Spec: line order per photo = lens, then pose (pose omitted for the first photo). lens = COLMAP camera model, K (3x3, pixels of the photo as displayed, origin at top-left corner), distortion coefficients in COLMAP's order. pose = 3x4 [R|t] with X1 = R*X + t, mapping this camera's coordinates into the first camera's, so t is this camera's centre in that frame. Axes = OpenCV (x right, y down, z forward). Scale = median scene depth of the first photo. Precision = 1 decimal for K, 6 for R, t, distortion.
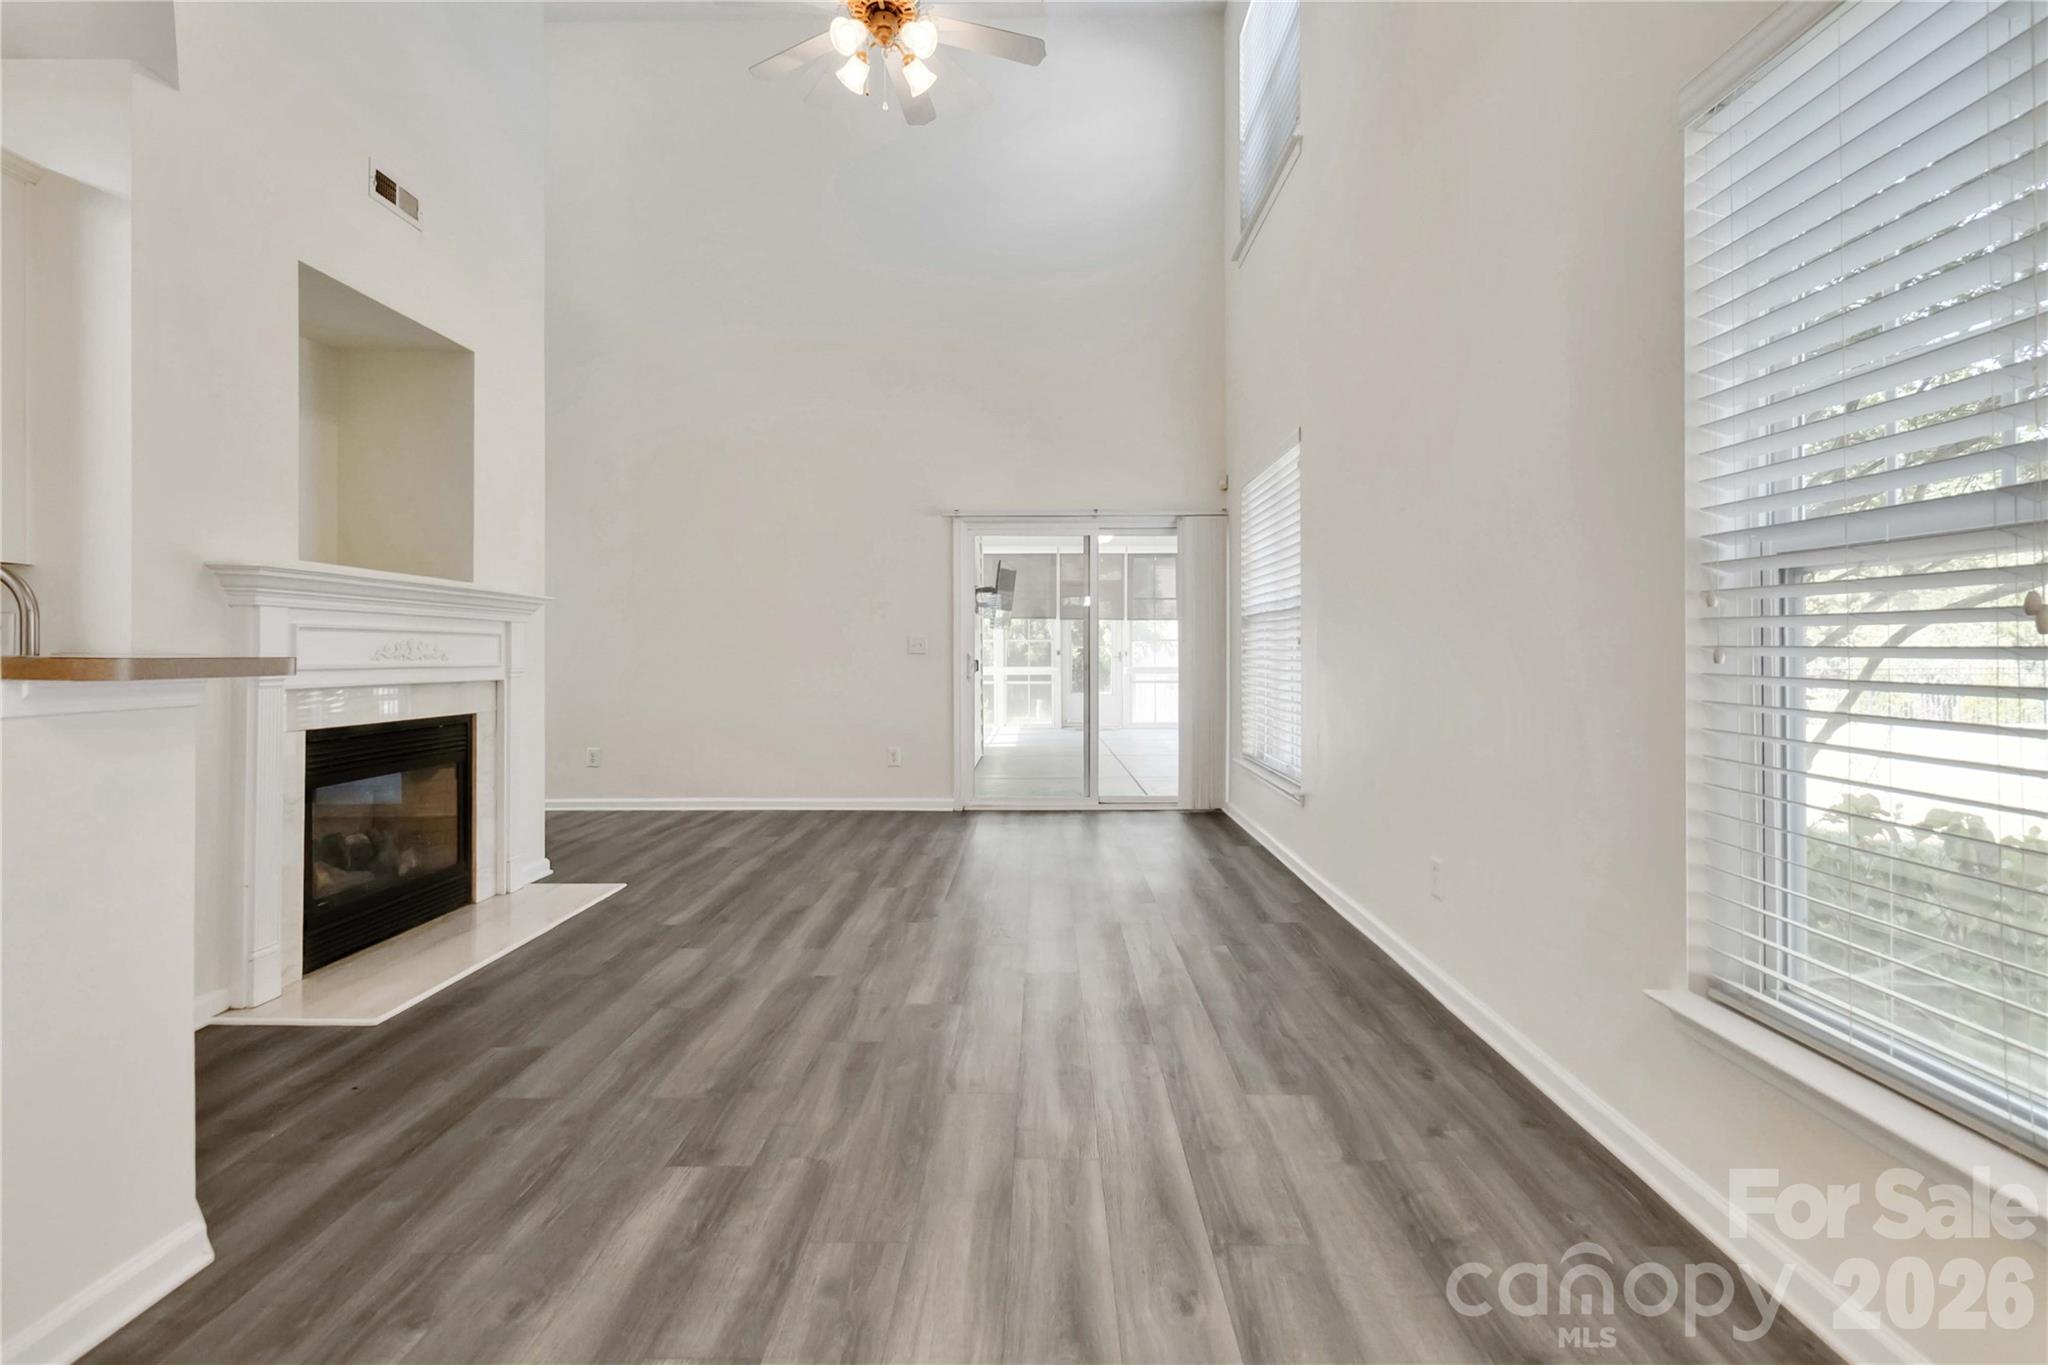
lens RADIAL K [[950.5, 0, 1025.5], [0, 950.5, 665.1], [0, 0, 1]] dist [0.002326, -0.000034]
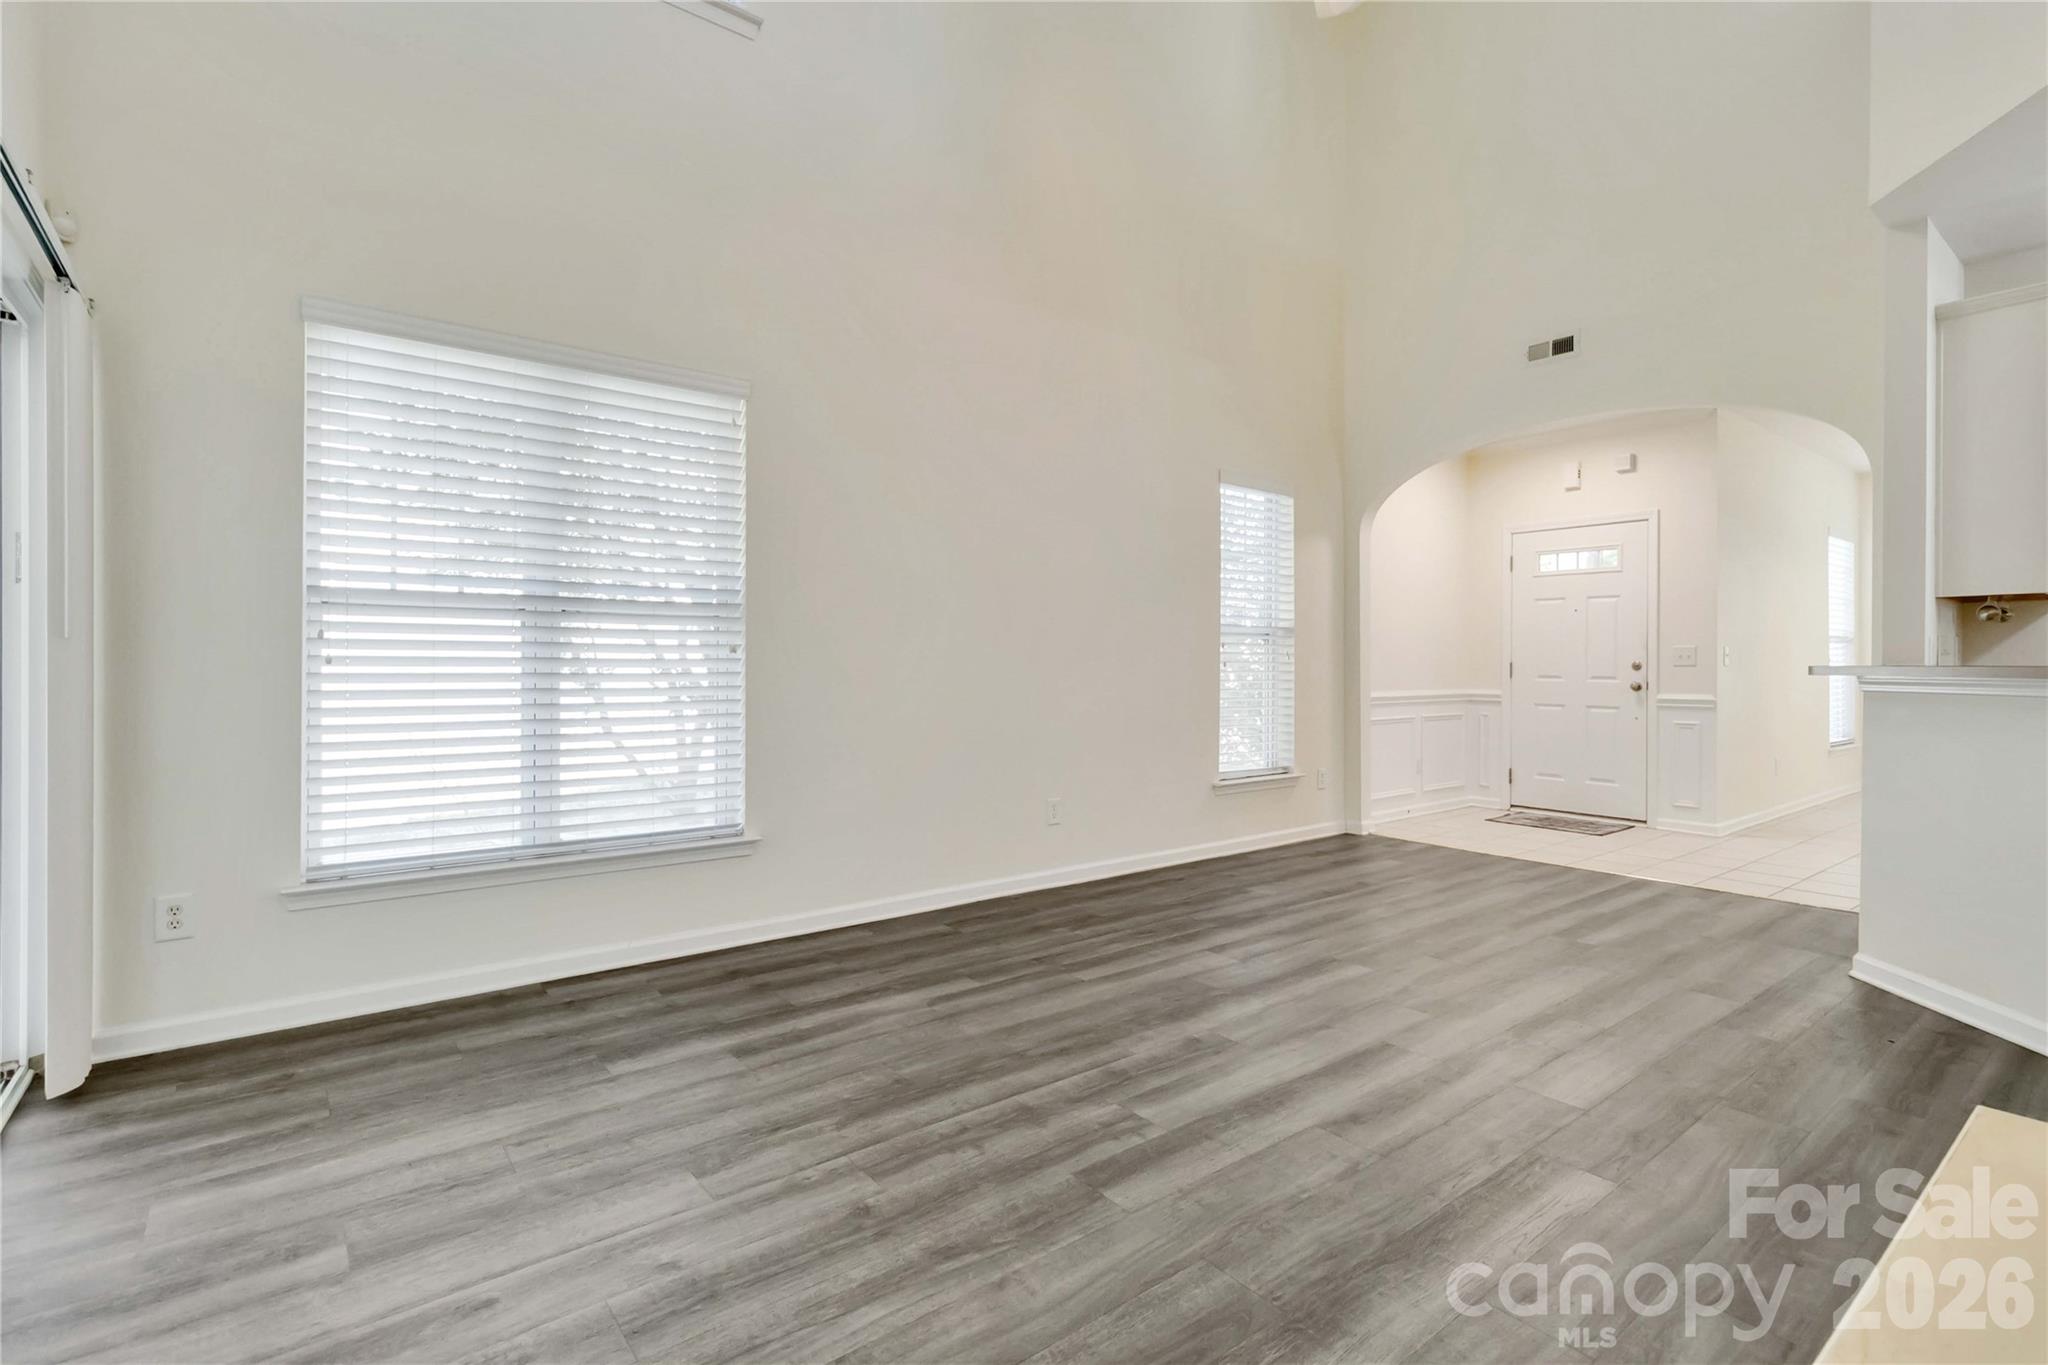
lens RADIAL K [[950.5, 0, 1025.6], [0, 950.5, 671.2], [0, 0, 1]] dist [0.002326, -0.000034]
pose [[-0.623635, -0.004732, 0.781702, -0.511237], [0.011955, 0.999807, 0.015591, -0.020984], [-0.781625, 0.019068, -0.623458, 1.367166]]
